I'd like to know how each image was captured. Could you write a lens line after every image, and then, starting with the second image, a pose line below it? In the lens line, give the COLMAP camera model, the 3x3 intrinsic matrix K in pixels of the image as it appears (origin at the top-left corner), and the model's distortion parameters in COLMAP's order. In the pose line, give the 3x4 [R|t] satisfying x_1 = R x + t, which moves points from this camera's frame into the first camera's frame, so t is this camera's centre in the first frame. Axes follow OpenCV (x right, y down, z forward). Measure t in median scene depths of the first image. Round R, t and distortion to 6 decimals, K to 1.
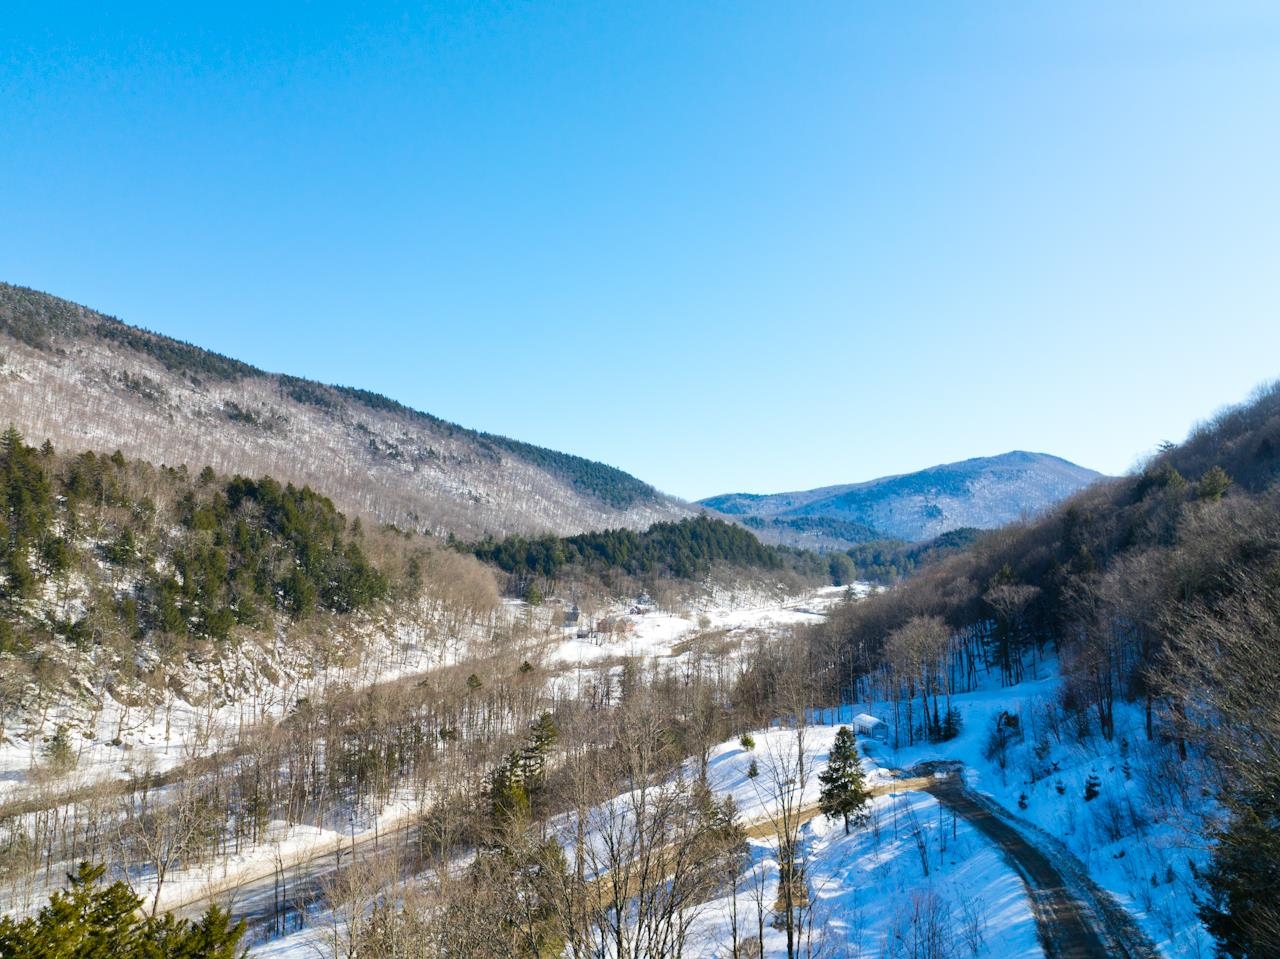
lens RADIAL K [[903.0, 0, 639.7], [0, 903.0, 474.4], [0, 0, 1]] dist [-0.032129, -0.001294]
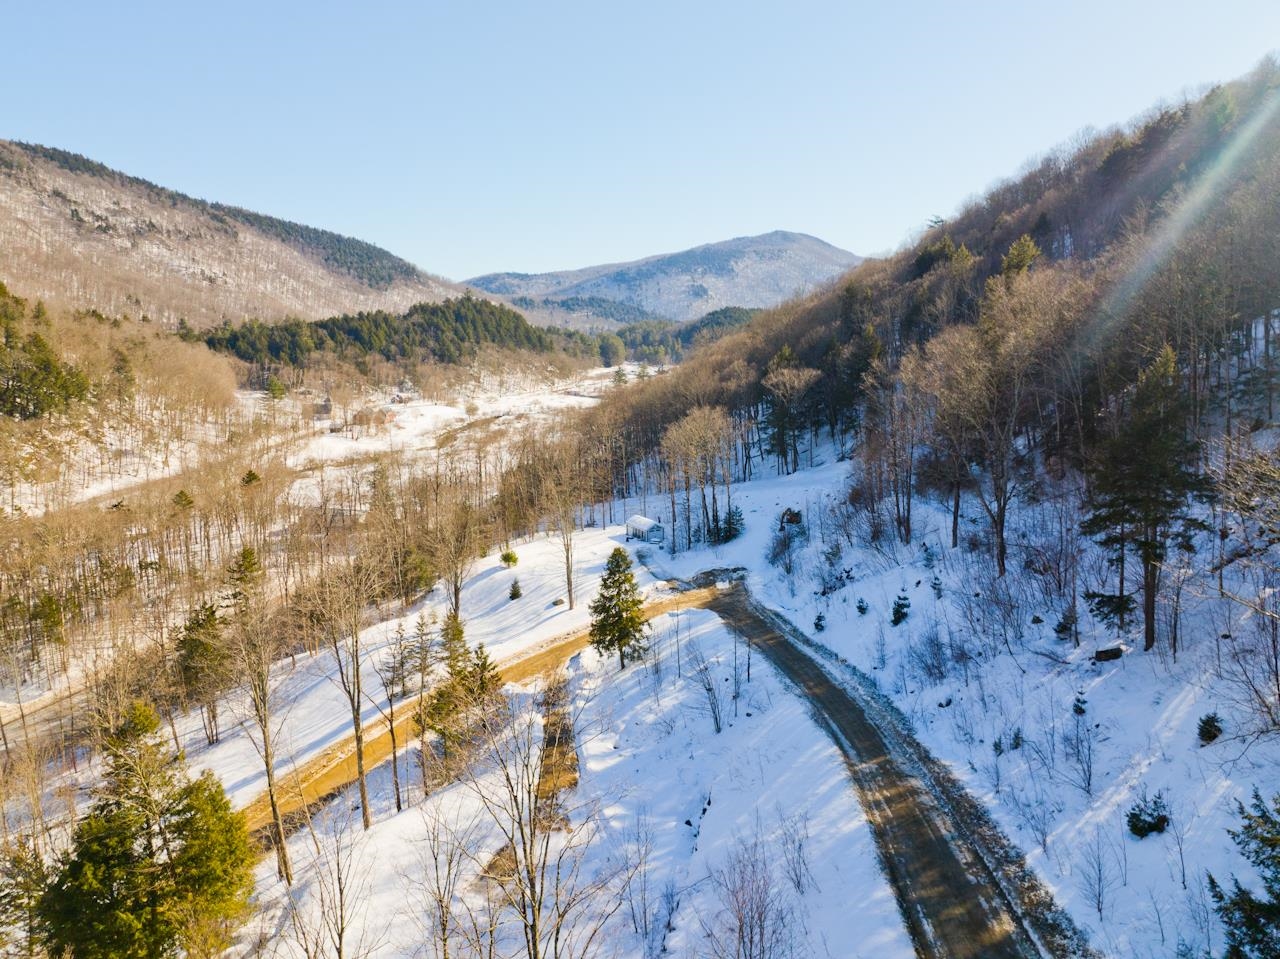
lens RADIAL K [[903.0, 0, 639.7], [0, 903.0, 474.4], [0, 0, 1]] dist [-0.032129, -0.001294]
pose [[0.968646, -0.052864, 0.242755, 0.013308], [-0.006598, 0.971282, 0.237841, 0.004183], [-0.248356, -0.231986, 0.940480, 0.063591]]
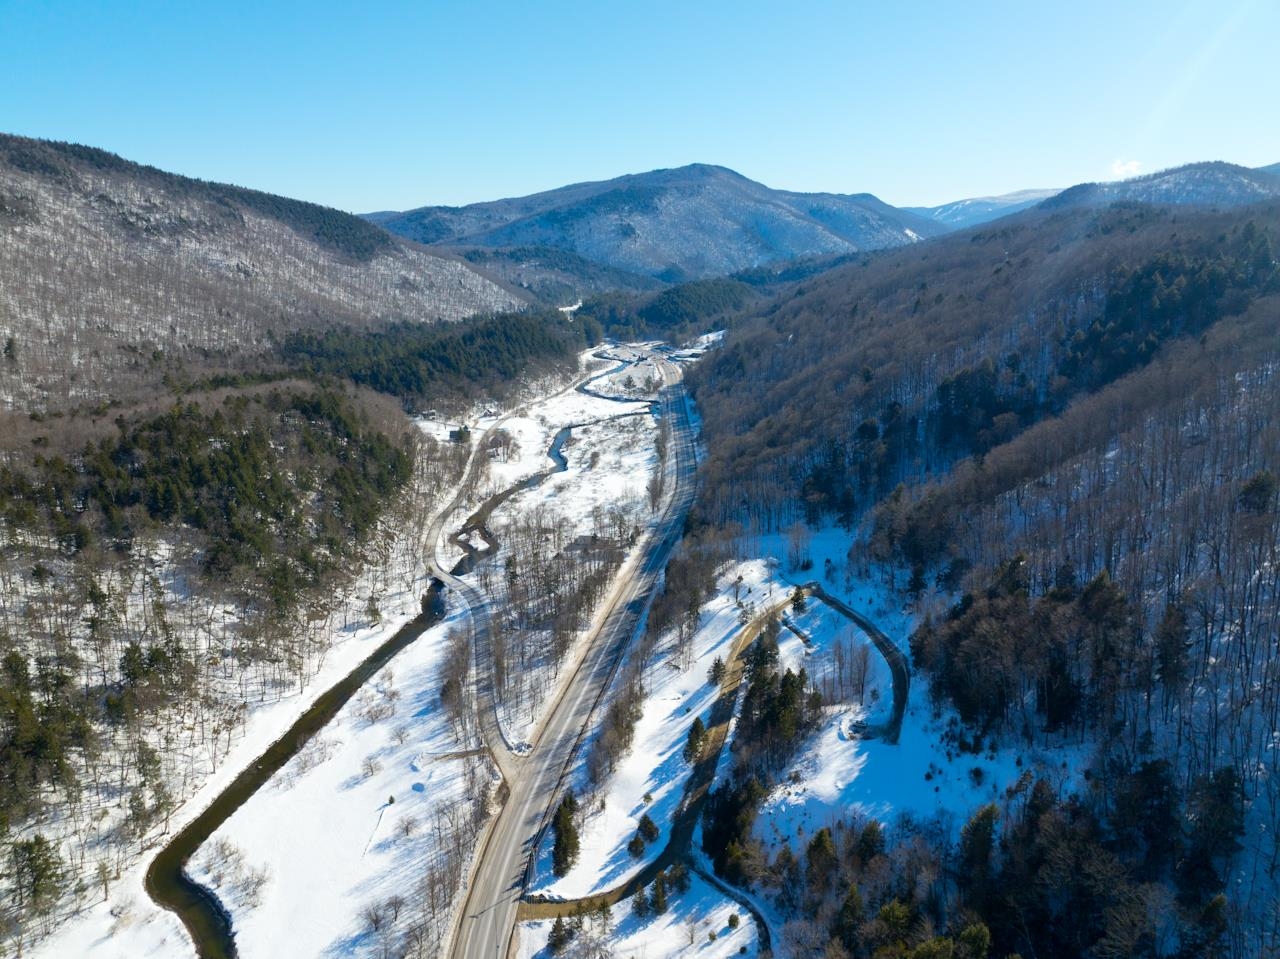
lens RADIAL K [[903.0, 0, 639.7], [0, 903.0, 474.4], [0, 0, 1]] dist [-0.032129, -0.001294]
pose [[0.937316, -0.102076, 0.333195, -0.393052], [-0.016777, 0.941811, 0.335725, -0.341970], [-0.348076, -0.320270, 0.881062, -0.449247]]
